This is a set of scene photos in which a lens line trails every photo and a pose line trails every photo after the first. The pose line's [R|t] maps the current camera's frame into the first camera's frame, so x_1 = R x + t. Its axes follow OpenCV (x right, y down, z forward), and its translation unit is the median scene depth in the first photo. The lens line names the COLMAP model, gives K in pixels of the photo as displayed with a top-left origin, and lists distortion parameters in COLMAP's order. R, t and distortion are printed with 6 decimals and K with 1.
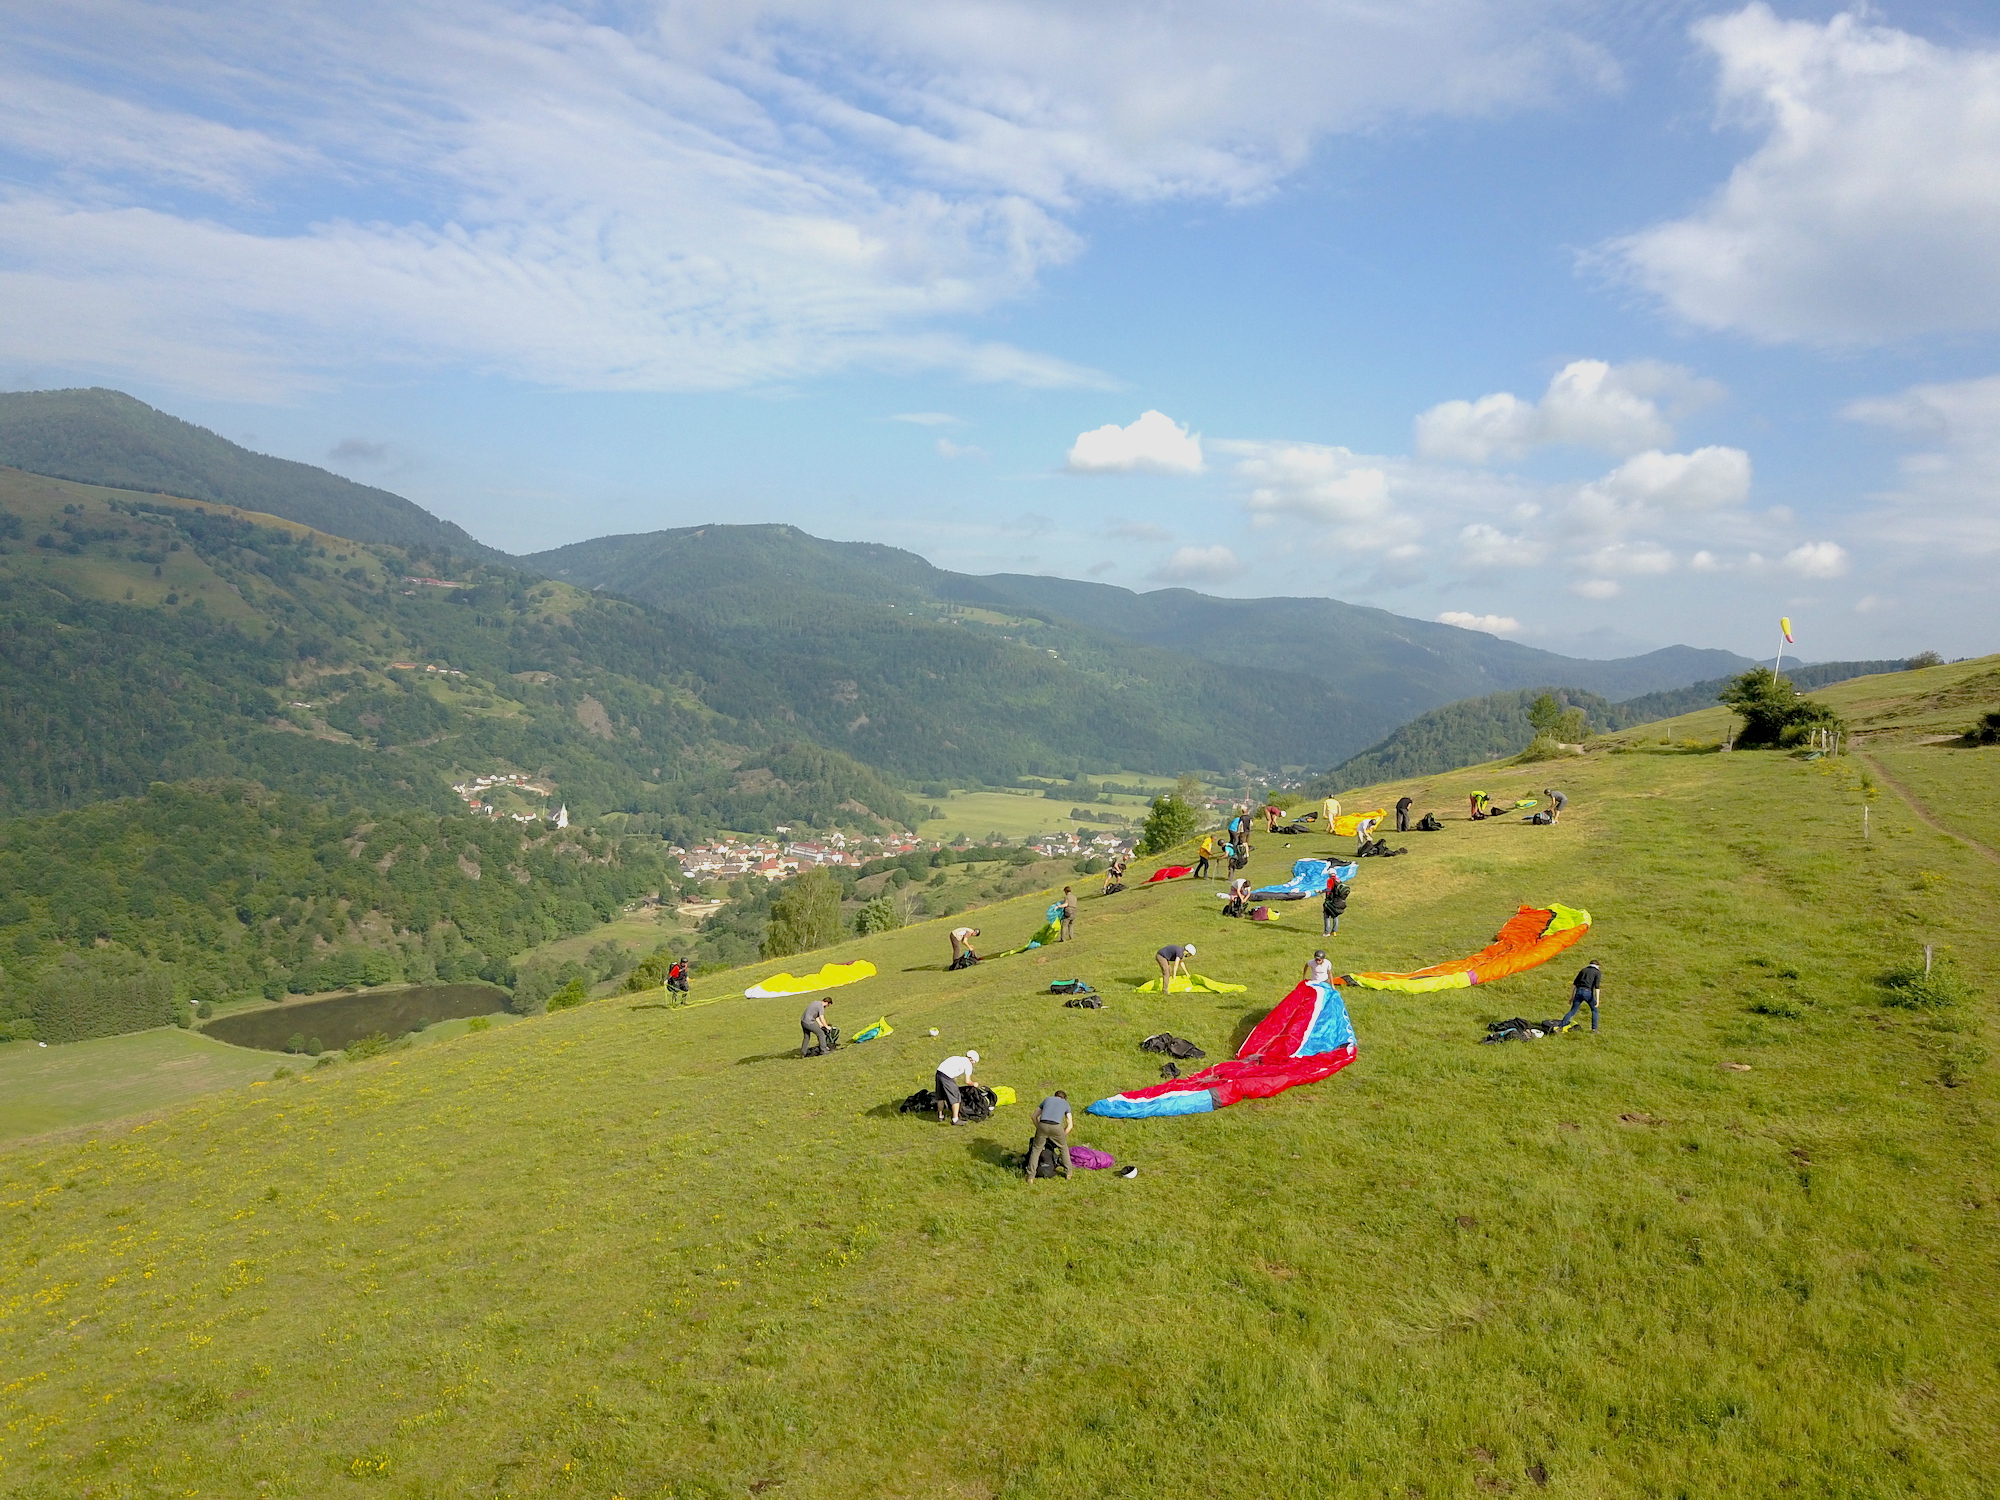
lens RADIAL K [[1492.0, 0, 992.7], [0, 1492.0, 761.9], [0, 0, 1]] dist [-0.000467, 0.003405]
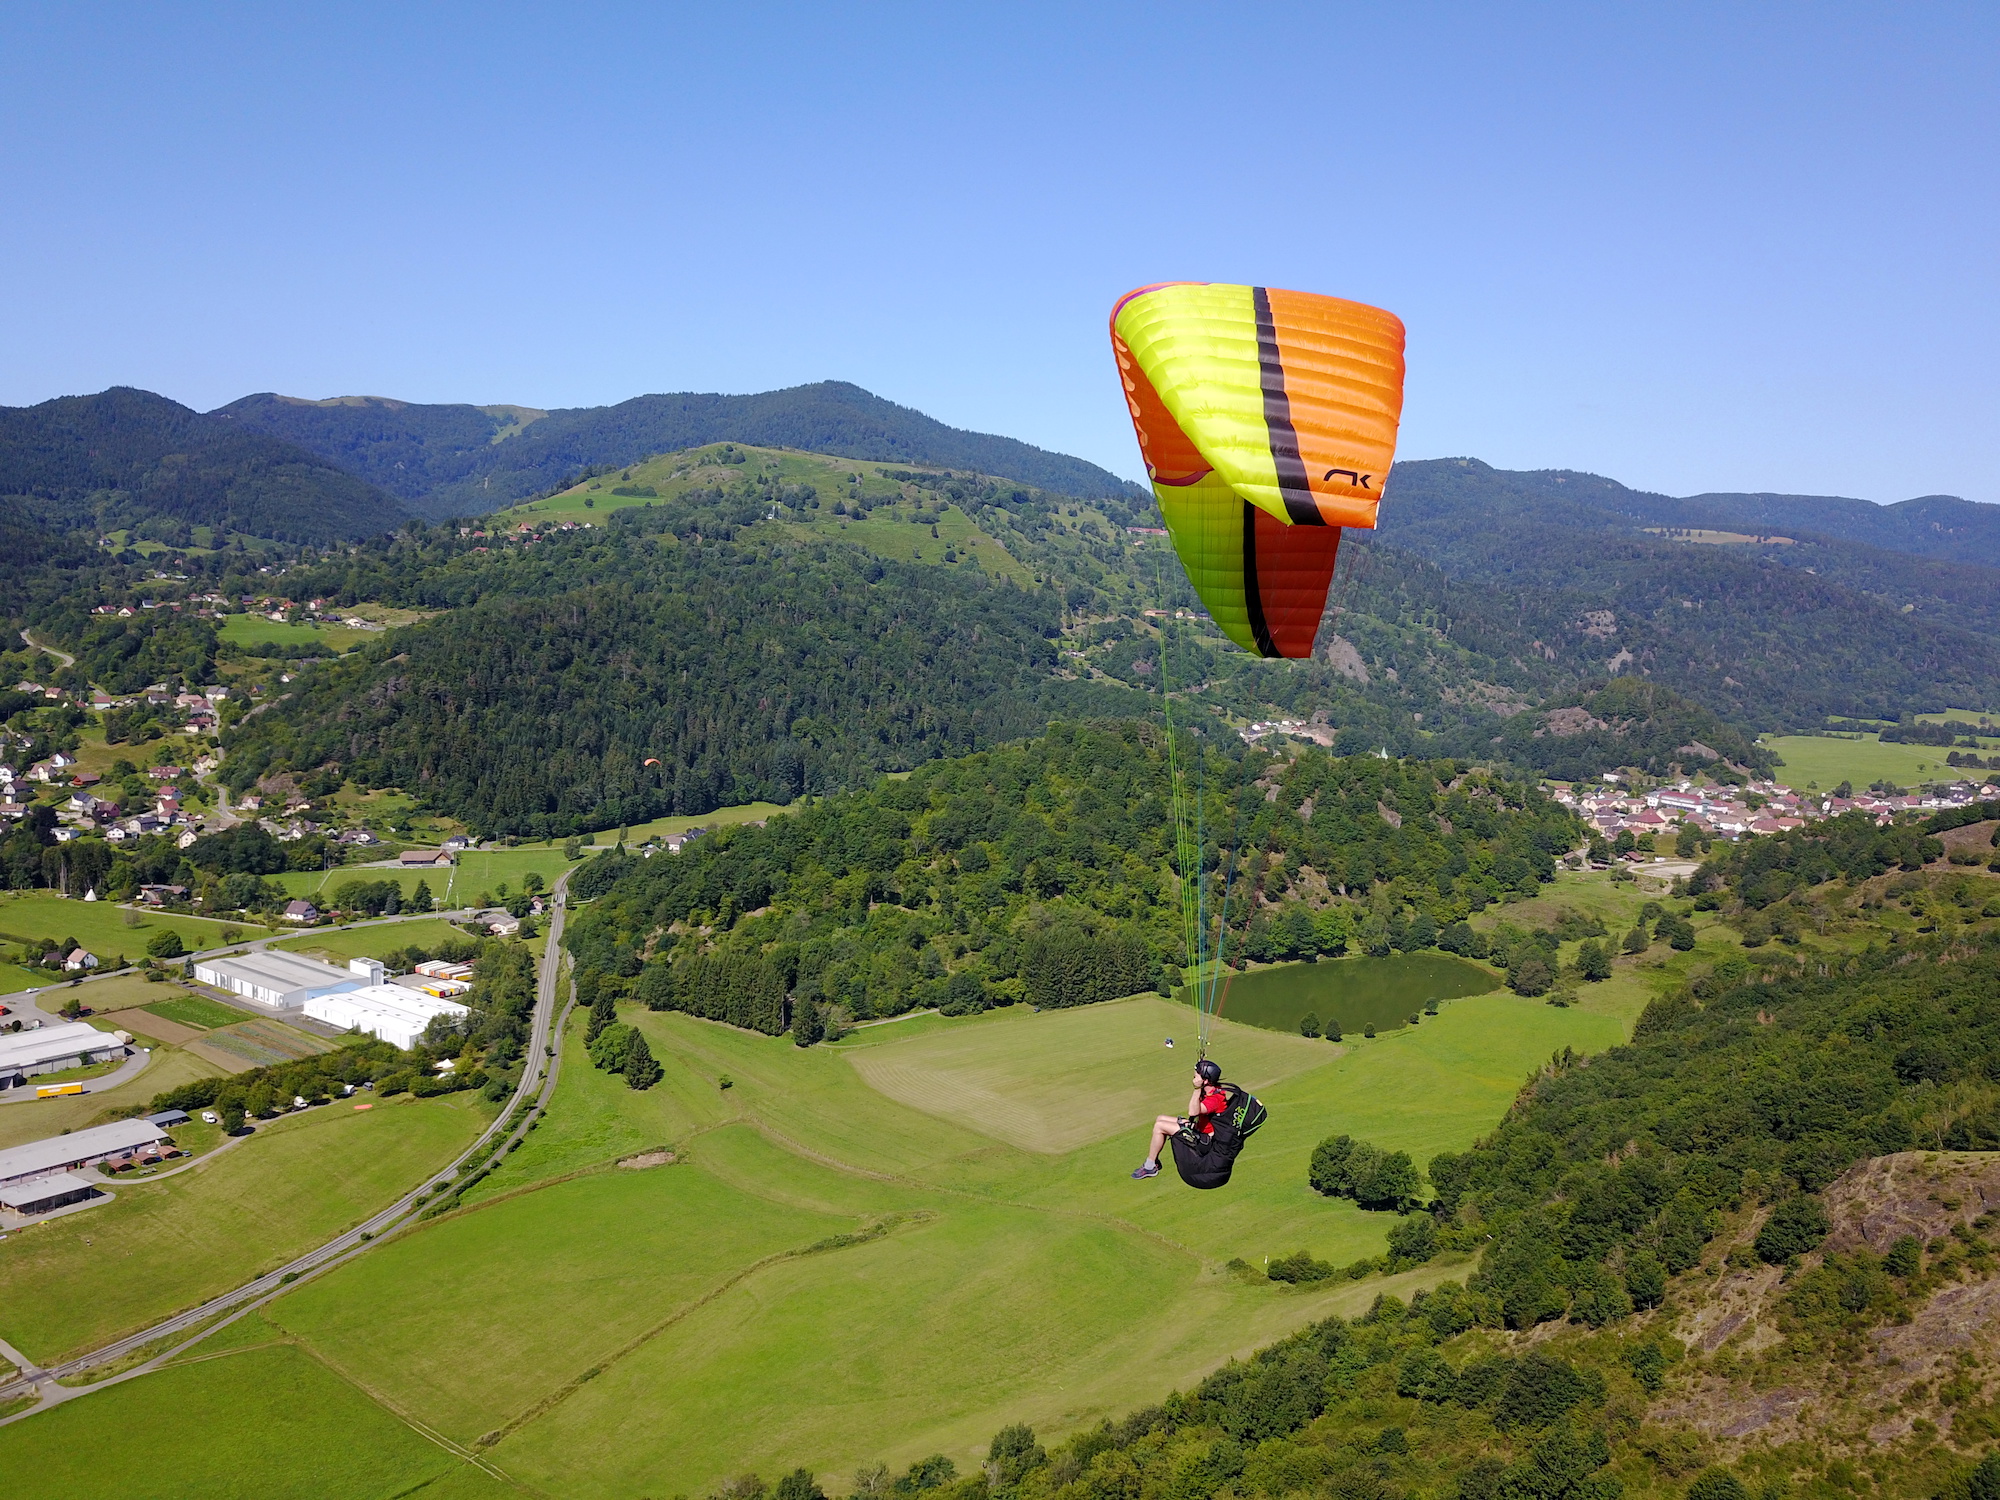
lens RADIAL K [[1492.0, 0, 990.8], [0, 1492.0, 759.7], [0, 0, 1]] dist [-0.000467, 0.003405]
pose [[0.916645, -0.011619, -0.399533, -0.119996], [0.022129, 0.999520, 0.021703, 0.008551], [0.399089, -0.028735, 0.916462, 0.072978]]
